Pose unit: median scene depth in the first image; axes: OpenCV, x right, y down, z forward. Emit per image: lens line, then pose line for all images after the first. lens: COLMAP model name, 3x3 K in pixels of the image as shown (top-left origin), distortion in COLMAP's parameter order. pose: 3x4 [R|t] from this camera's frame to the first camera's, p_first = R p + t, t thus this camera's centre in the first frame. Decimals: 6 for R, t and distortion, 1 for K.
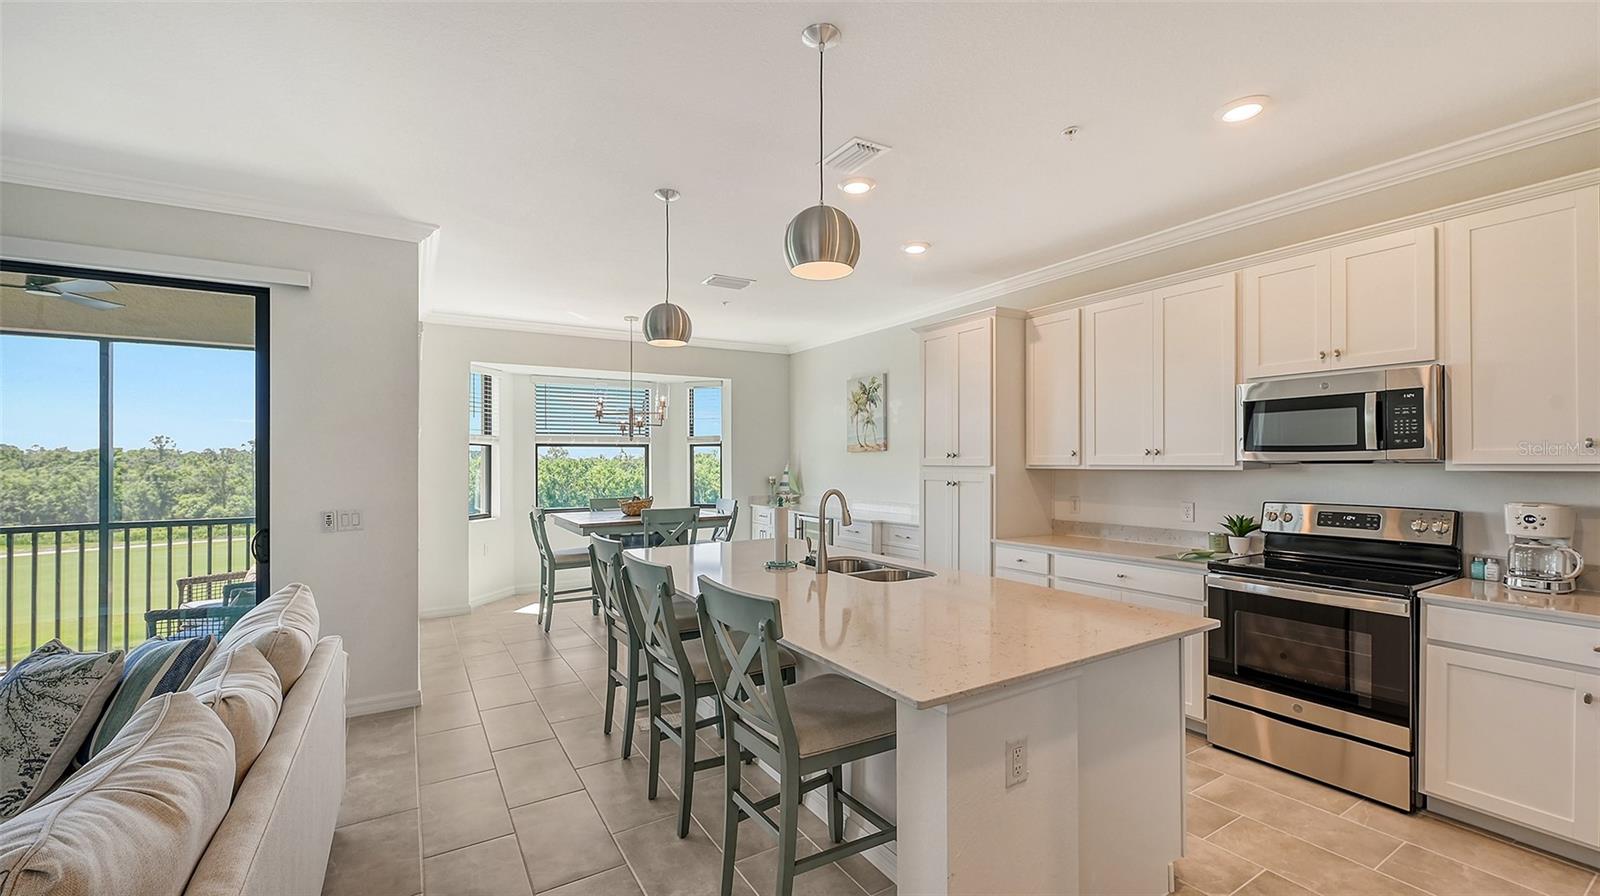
lens RADIAL K [[655.0, 0, 784.3], [0, 655.0, 459.7], [0, 0, 1]] dist [0.001237, 0.000041]
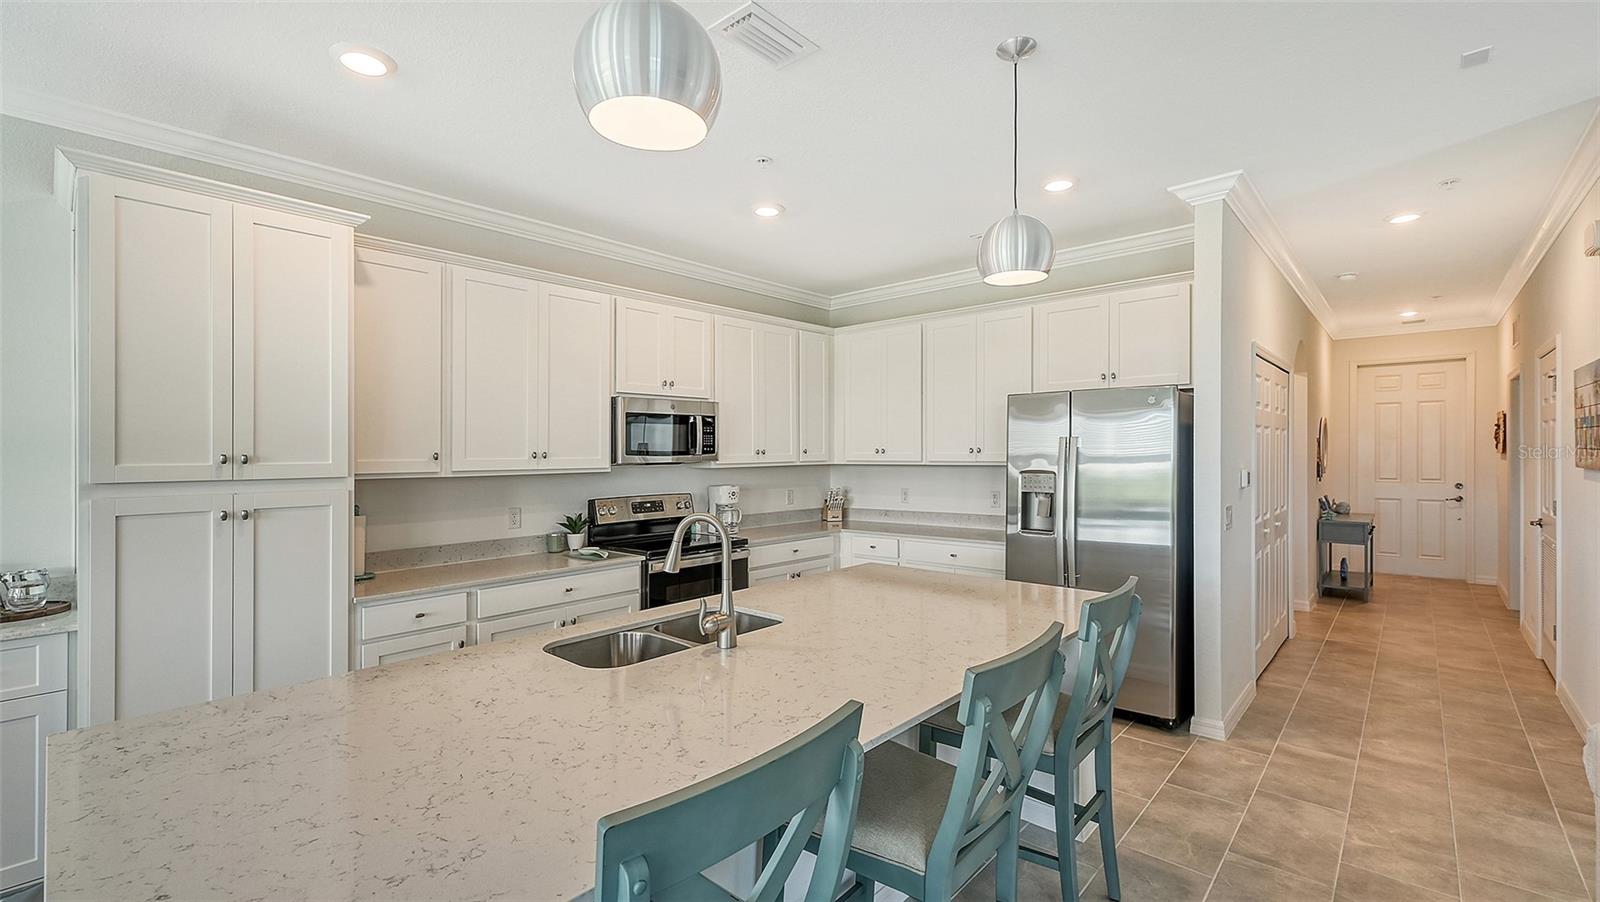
lens RADIAL K [[683.0, 0, 793.7], [0, 683.0, 458.3], [0, 0, 1]] dist [0.005302, 0.000265]
pose [[-0.298605, -0.003318, 0.954371, -0.542114], [0.002917, 0.999986, 0.004389, -0.011801], [-0.954372, 0.004094, -0.298592, 1.082691]]
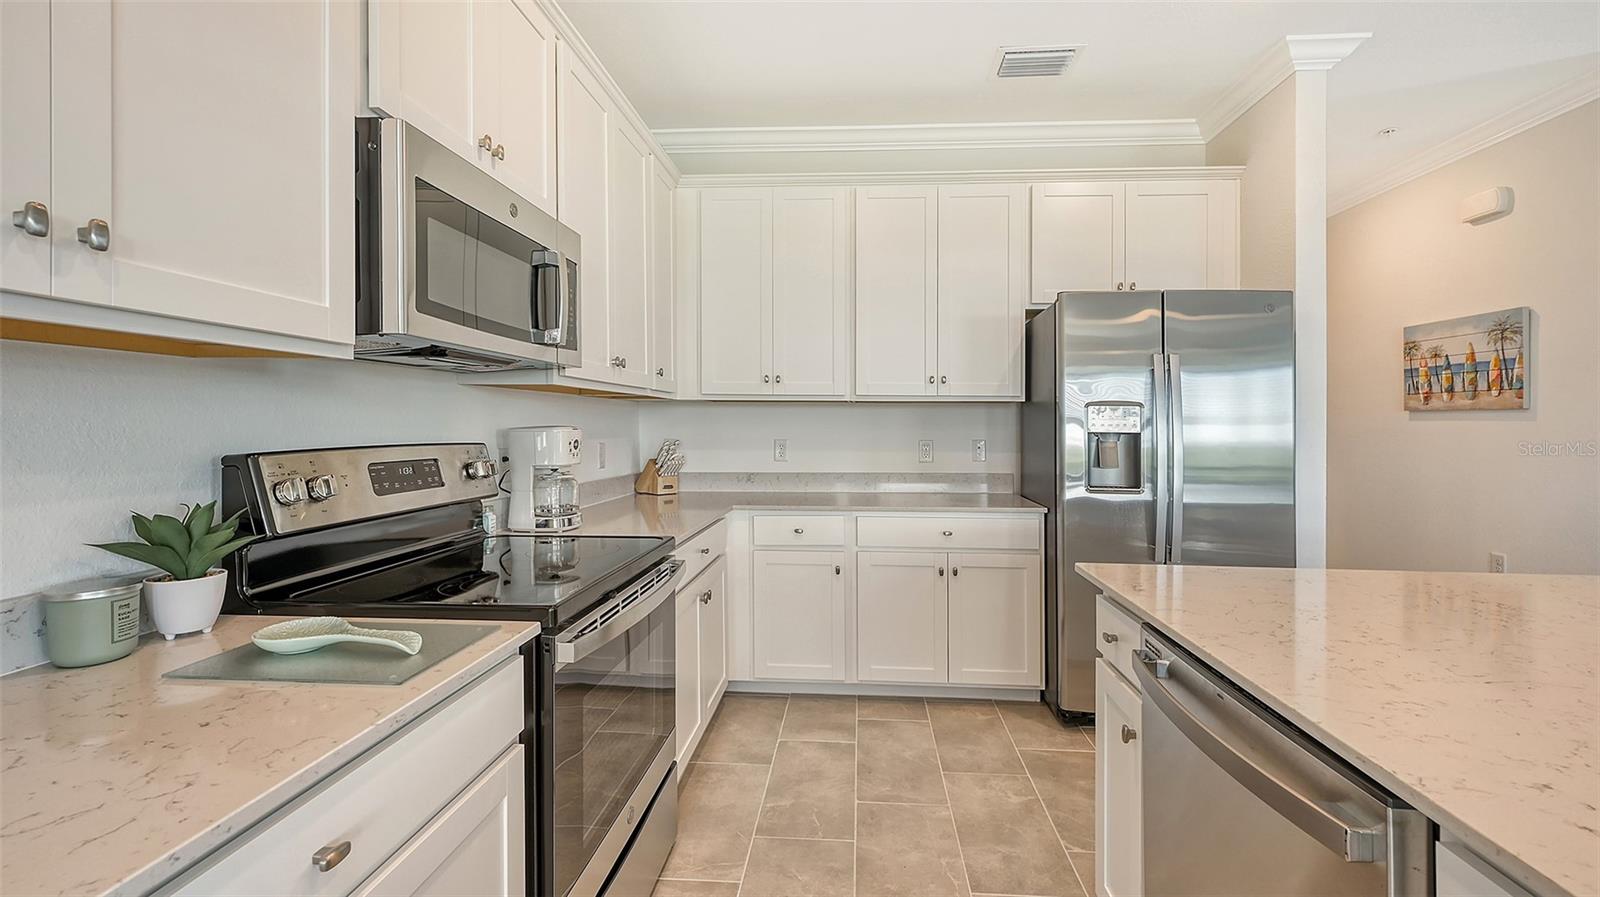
lens RADIAL K [[655.0, 0, 808.8], [0, 655.0, 431.4], [0, 0, 1]] dist [0.001237, 0.000041]
pose [[-0.823755, -0.007811, 0.566893, 0.310715], [-0.007957, 0.999966, 0.002215, 0.053219], [-0.566891, -0.002687, -0.823789, 1.183125]]
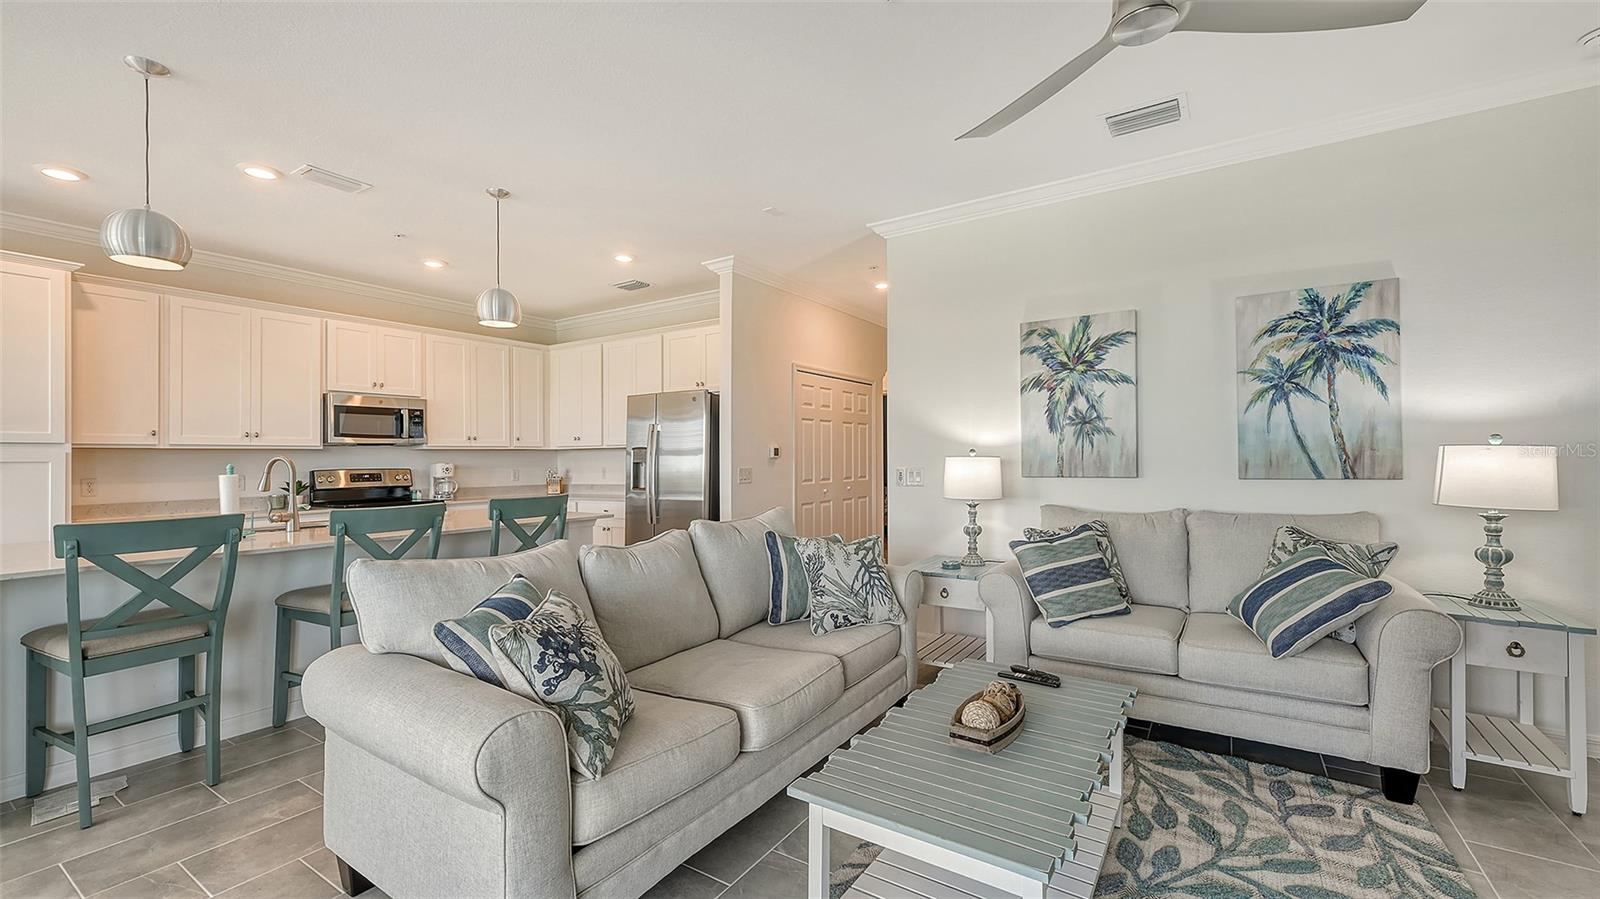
lens RADIAL K [[655.0, 0, 802.5], [0, 655.0, 459.4], [0, 0, 1]] dist [0.001237, 0.000041]
pose [[-0.445121, 0.002625, 0.895466, -1.204163], [0.001902, 0.999996, -0.001986, 0.046964], [-0.895468, 0.000819, -0.445125, 0.698300]]
